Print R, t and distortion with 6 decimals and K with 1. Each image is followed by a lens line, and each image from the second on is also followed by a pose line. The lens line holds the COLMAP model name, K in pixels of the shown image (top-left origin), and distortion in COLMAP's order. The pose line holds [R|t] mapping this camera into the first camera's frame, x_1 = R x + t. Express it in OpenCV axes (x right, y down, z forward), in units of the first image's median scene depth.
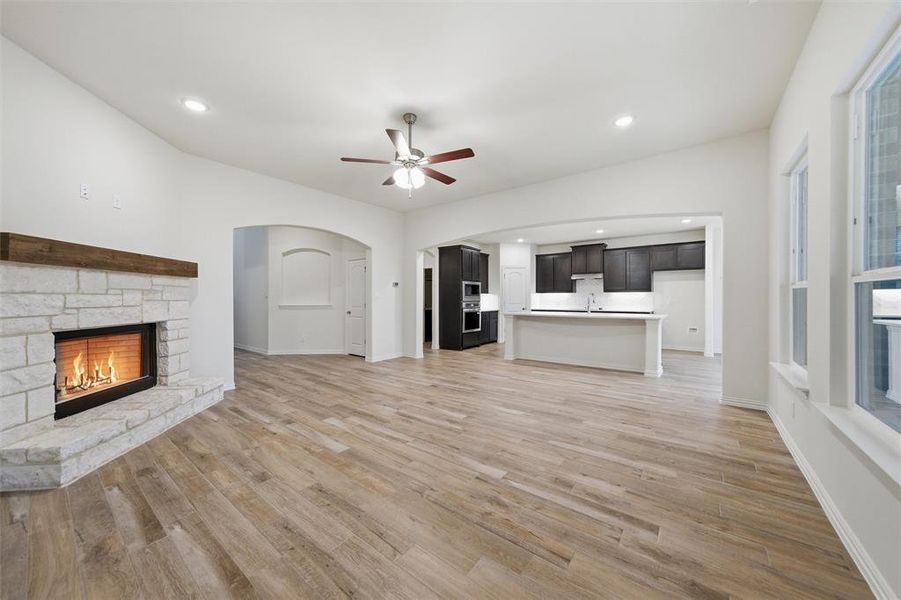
lens RADIAL K [[330.9, 0, 435.7], [0, 330.9, 294.0], [0, 0, 1]] dist [-0.001322, 0.000970]
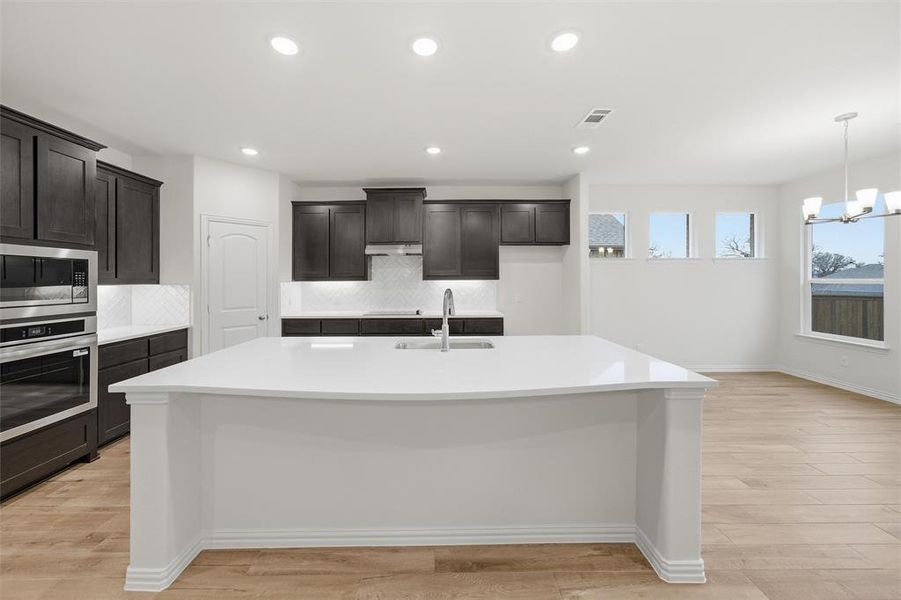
lens RADIAL K [[330.9, 0, 444.0], [0, 330.9, 278.7], [0, 0, 1]] dist [-0.001322, 0.000970]
pose [[0.764567, -0.004139, 0.644530, 0.401123], [-0.003171, 0.999943, 0.010182, -0.028474], [-0.644536, -0.009829, 0.764511, 1.212385]]
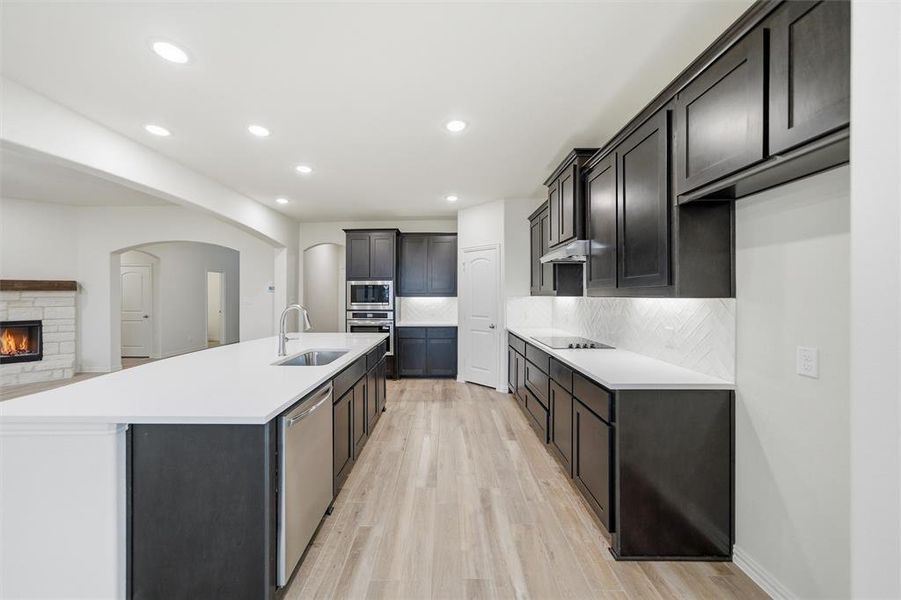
lens RADIAL K [[312.2, 0, 433.7], [0, 312.2, 294.0], [0, 0, 1]] dist [0.001498, 0.000152]
pose [[0.612489, -0.003535, -0.790471, 1.387848], [0.013873, 0.999884, 0.006278, -0.023010], [0.790358, -0.014811, 0.612467, 1.467423]]
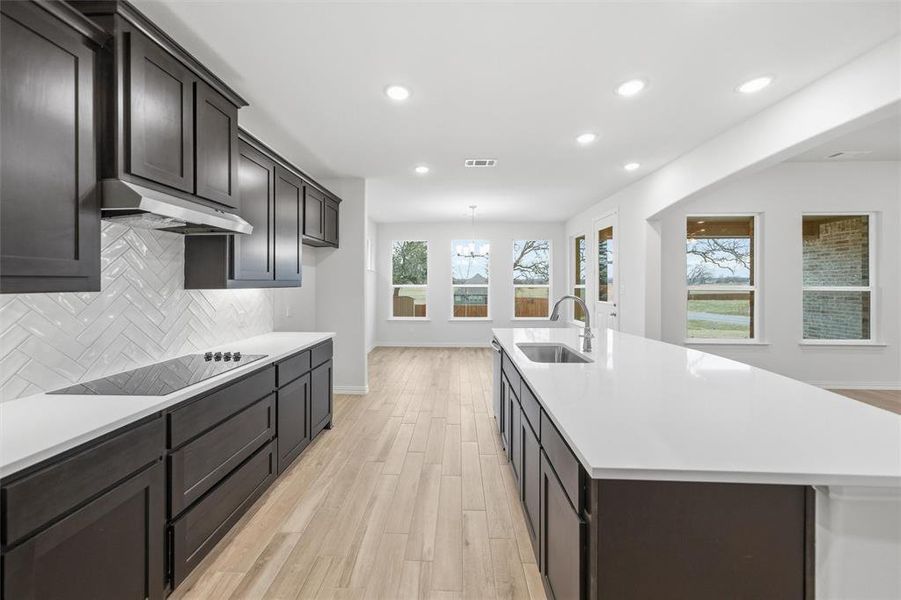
lens RADIAL K [[330.9, 0, 443.9], [0, 330.9, 282.6], [0, 0, 1]] dist [-0.001322, 0.000970]
pose [[-0.609149, 0.001720, 0.793054, 0.429236], [-0.010769, 0.999888, -0.010441, -0.018792], [-0.792983, -0.014900, -0.609062, 2.160797]]
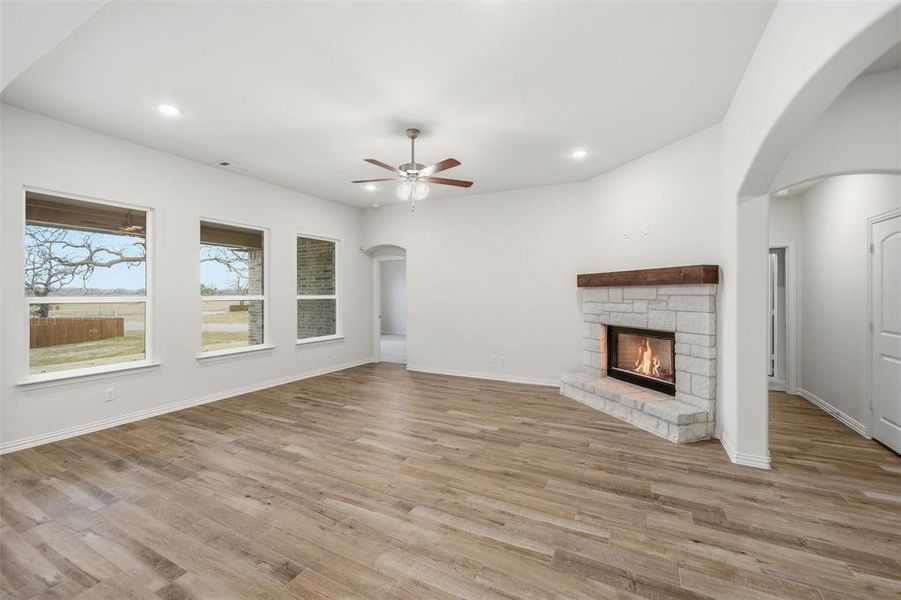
lens RADIAL K [[376.2, 0, 438.1], [0, 376.2, 293.7], [0, 0, 1]] dist [-0.009247, 0.002578]
pose [[-0.981628, 0.003599, -0.190770, 0.056826], [0.006113, 0.999902, -0.012595, -0.018619], [0.190706, -0.013530, -0.981554, 1.820038]]
